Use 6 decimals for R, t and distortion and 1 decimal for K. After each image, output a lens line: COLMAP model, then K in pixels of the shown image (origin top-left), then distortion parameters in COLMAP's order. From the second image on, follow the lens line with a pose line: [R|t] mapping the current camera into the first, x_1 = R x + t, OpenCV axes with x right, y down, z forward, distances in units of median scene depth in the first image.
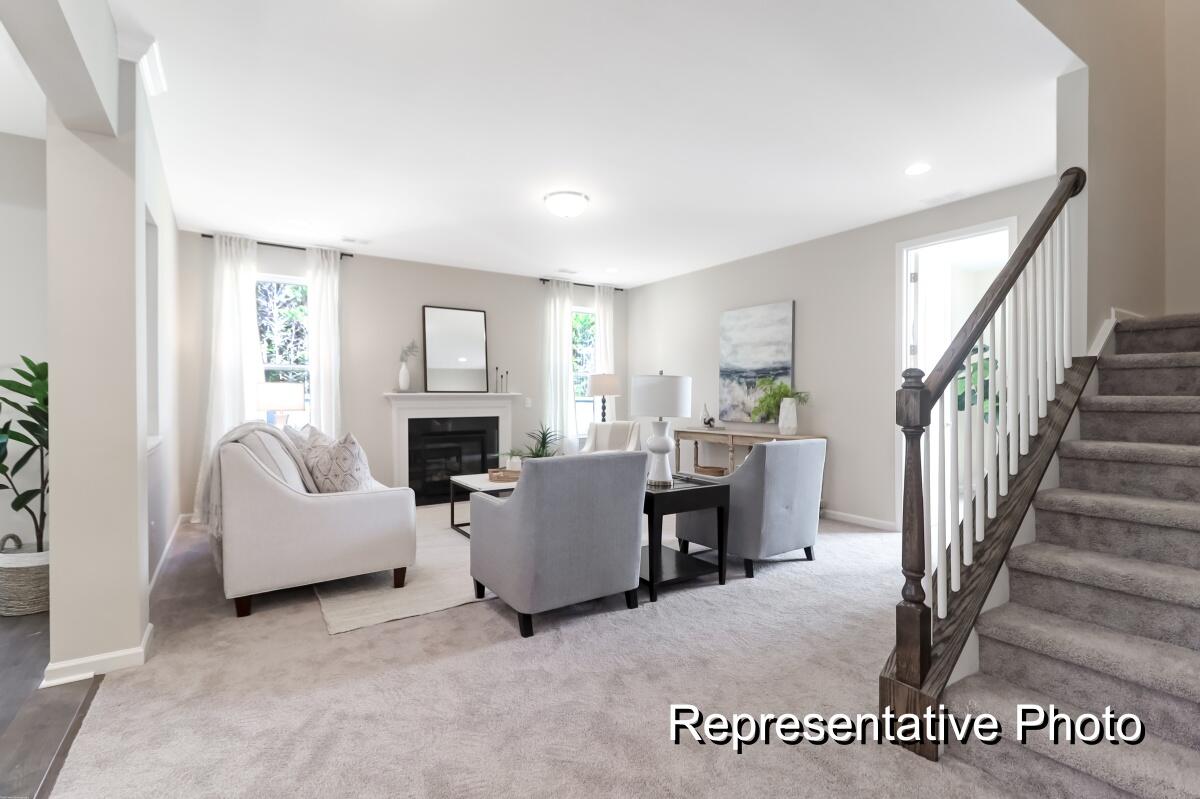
lens RADIAL K [[552.8, 0, 597.2], [0, 552.8, 398.6], [0, 0, 1]] dist [0.018357, -0.010790]
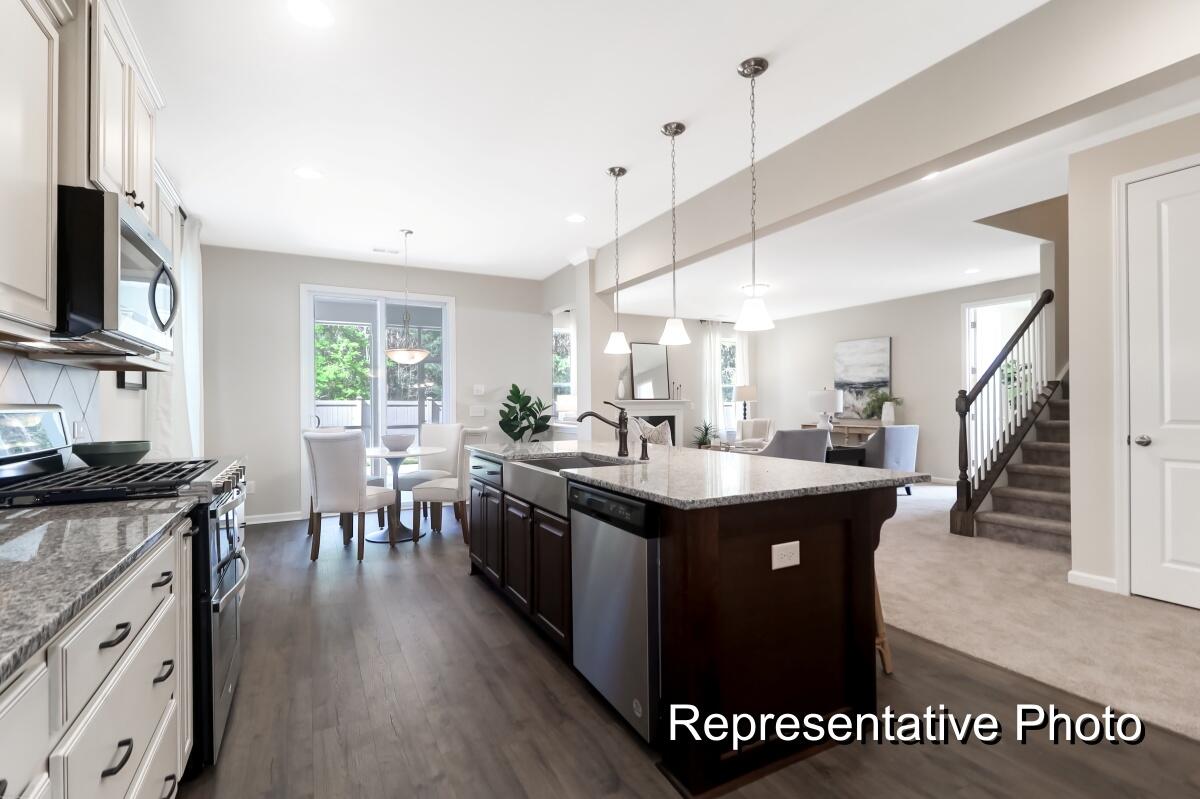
lens RADIAL K [[552.8, 0, 597.2], [0, 552.8, 398.6], [0, 0, 1]] dist [0.018357, -0.010790]
pose [[0.994658, -0.007125, -0.102978, -0.256332], [0.006052, 0.999924, -0.010732, 0.001516], [0.103047, 0.010051, 0.994626, -0.524287]]
